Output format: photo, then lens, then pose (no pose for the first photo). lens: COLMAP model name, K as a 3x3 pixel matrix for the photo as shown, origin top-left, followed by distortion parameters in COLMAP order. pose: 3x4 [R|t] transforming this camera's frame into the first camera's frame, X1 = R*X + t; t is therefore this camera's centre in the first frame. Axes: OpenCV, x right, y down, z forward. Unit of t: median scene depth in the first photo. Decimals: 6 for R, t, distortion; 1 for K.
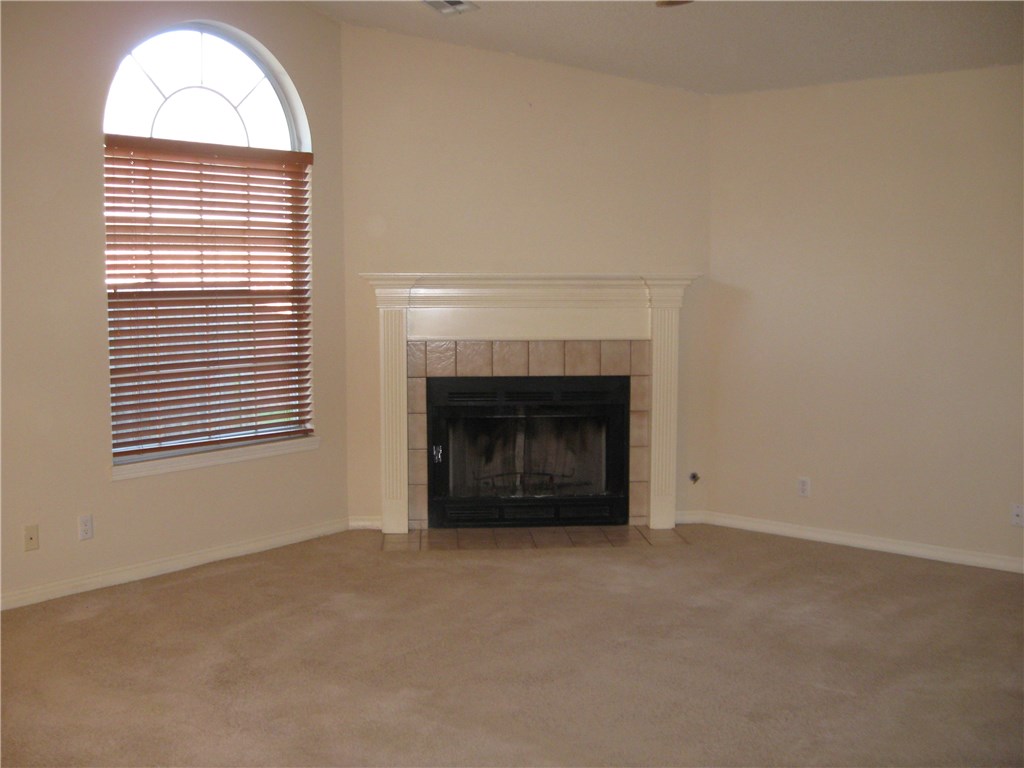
lens RADIAL K [[1062.4, 0, 512.0], [0, 1062.4, 384.0], [0, 0, 1]] dist [-0.046127, -0.021918]
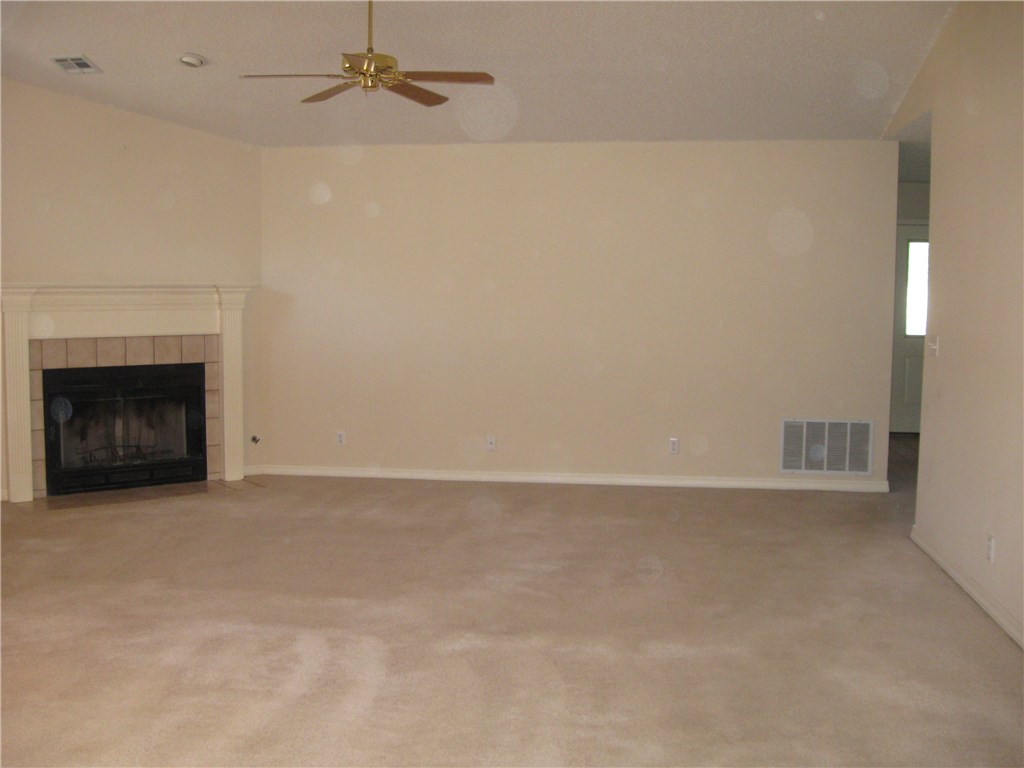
lens RADIAL K [[1062.4, 0, 512.0], [0, 1062.4, 384.0], [0, 0, 1]] dist [-0.046127, -0.021918]
pose [[0.851053, -0.046244, 0.523039, -0.243005], [0.044038, 0.998891, 0.016660, 0.013006], [-0.523230, 0.008855, 0.852146, -0.278622]]
